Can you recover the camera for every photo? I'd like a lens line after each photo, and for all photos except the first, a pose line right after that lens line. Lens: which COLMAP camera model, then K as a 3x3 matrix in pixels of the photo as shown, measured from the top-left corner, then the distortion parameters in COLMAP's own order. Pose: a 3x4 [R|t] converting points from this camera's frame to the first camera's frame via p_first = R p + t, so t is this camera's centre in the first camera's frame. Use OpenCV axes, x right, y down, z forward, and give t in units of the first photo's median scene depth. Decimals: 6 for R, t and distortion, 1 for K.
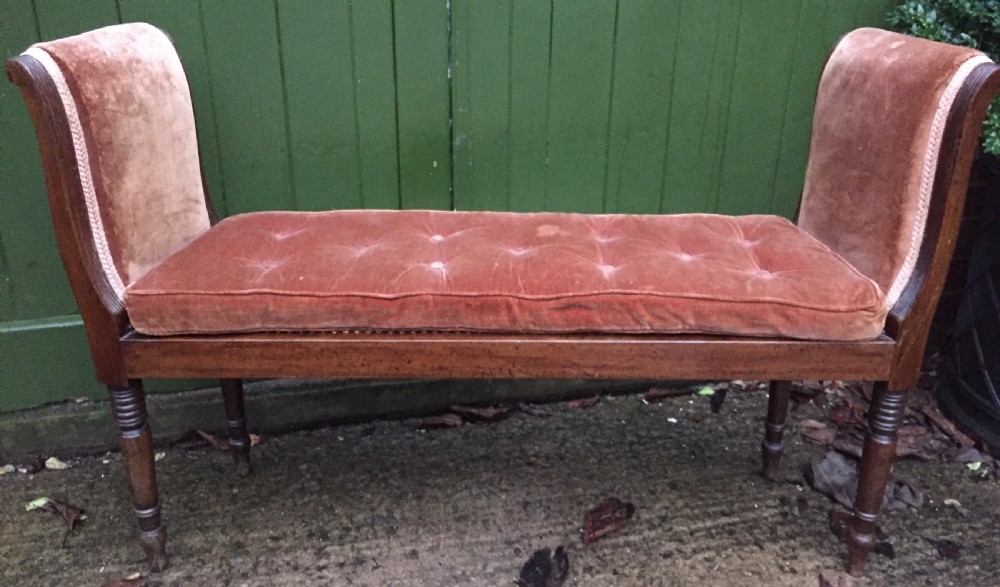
lens RADIAL K [[859.2, 0, 502.2], [0, 859.2, 261.2], [0, 0, 1]] dist [0.074238, -0.115350]
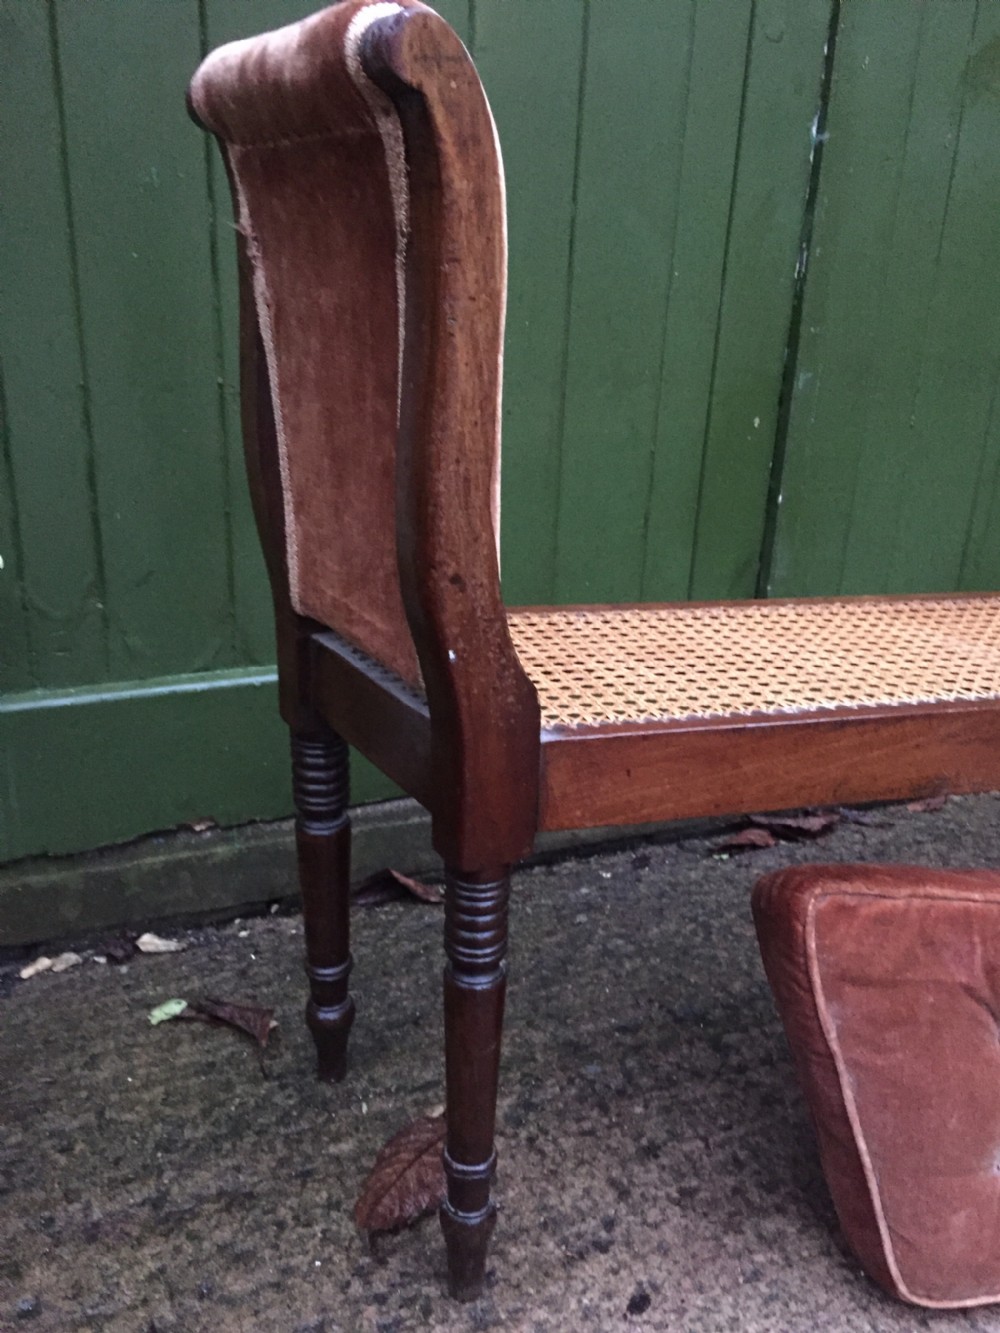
lens RADIAL K [[1144.9, 0, 504.2], [0, 1144.9, 666.5], [0, 0, 1]] dist [0.075784, -0.111907]
pose [[0.983401, -0.032172, 0.178573, -0.468600], [0.040479, 0.998252, -0.043072, 0.106268], [-0.176875, 0.049586, 0.982983, 0.242882]]
